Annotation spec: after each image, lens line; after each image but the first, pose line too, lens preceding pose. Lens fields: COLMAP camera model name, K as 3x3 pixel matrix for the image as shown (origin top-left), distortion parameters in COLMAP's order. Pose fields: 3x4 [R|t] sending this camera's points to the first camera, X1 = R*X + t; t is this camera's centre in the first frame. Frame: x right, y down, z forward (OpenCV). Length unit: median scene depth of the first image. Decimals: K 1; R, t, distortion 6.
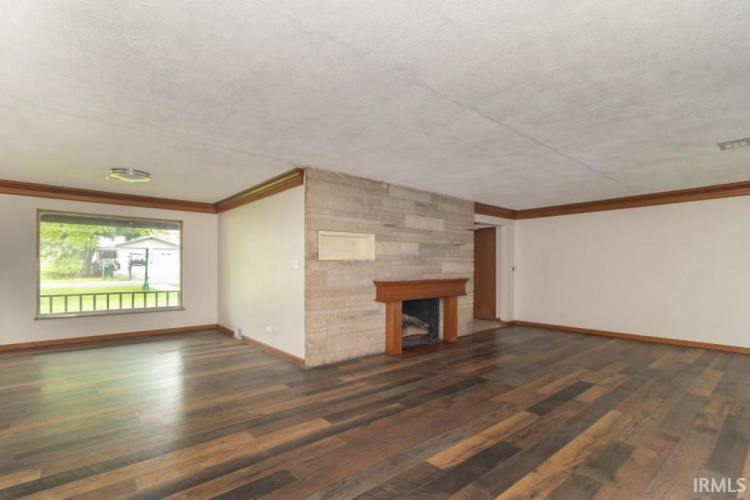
lens RADIAL K [[352.8, 0, 377.1], [0, 352.8, 271.4], [0, 0, 1]] dist [0.002318, 0.001466]
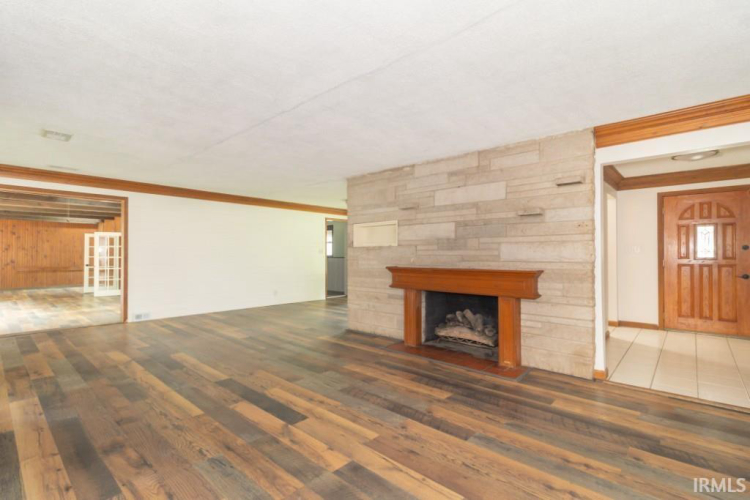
lens RADIAL K [[352.1, 0, 375.0], [0, 352.1, 250.0], [0, 0, 1]] dist [0.000797, -0.000332]
pose [[0.133714, -0.016033, -0.990890, 1.237776], [-0.016907, 0.999687, -0.018456, 0.000397], [0.990876, 0.019221, 0.133401, 1.008614]]
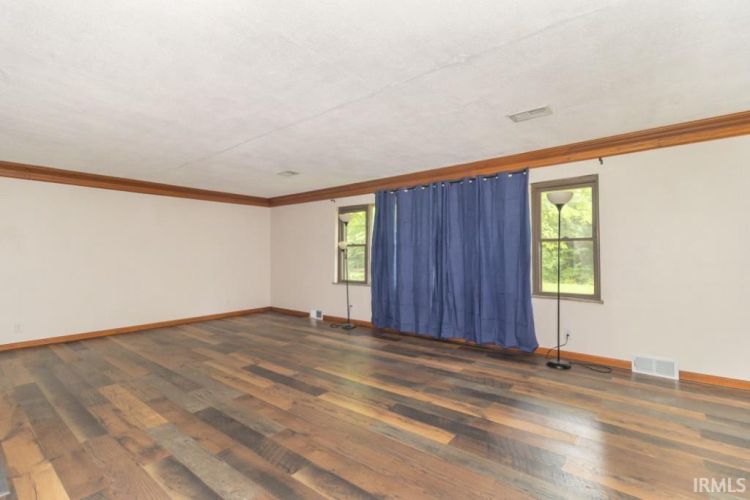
lens RADIAL K [[352.1, 0, 375.0], [0, 352.1, 250.0], [0, 0, 1]] dist [0.000797, -0.000332]
pose [[-0.181492, 0.011351, 0.983327, -0.471479], [0.017618, 0.999810, -0.008290, -0.009996], [-0.983235, 0.015820, -0.181658, 0.785226]]
